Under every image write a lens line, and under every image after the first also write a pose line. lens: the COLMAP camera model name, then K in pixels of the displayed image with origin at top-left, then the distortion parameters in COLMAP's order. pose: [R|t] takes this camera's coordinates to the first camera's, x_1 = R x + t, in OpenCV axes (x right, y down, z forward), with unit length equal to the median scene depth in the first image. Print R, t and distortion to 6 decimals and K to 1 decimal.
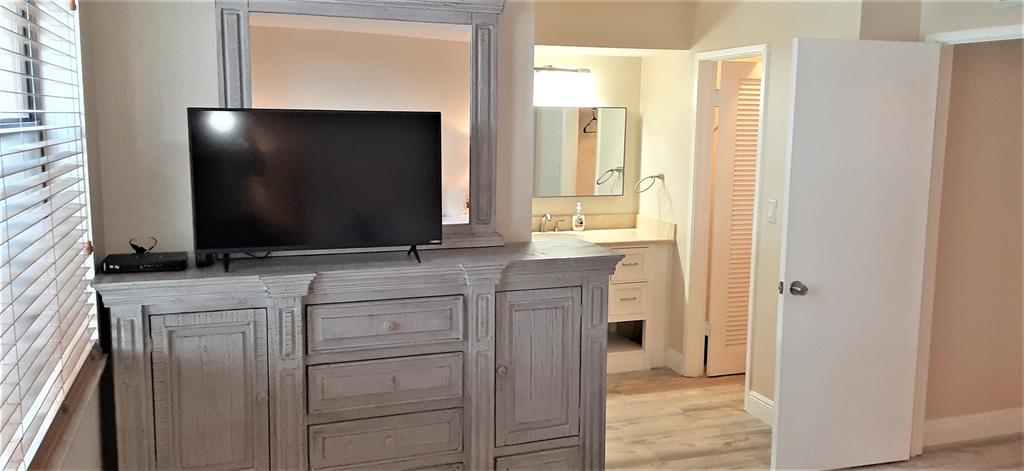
lens RADIAL K [[843.8, 0, 510.5], [0, 843.8, 237.0], [0, 0, 1]] dist [0.019390, -0.037462]
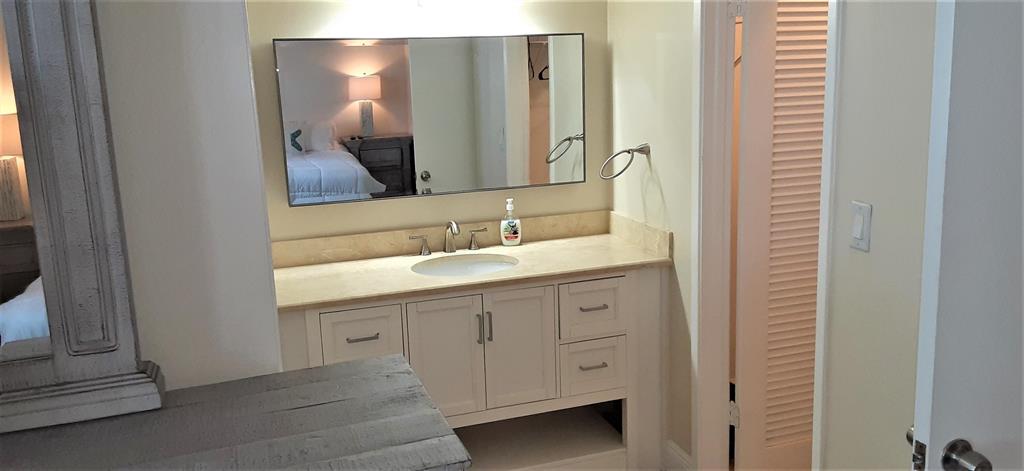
lens RADIAL K [[843.8, 0, 514.6], [0, 843.8, 234.2], [0, 0, 1]] dist [0.019390, -0.037462]
pose [[0.998797, -0.043873, -0.021923, 0.098126], [0.045002, 0.997527, 0.053984, -0.048278], [0.019501, -0.054906, 0.998301, 0.410837]]
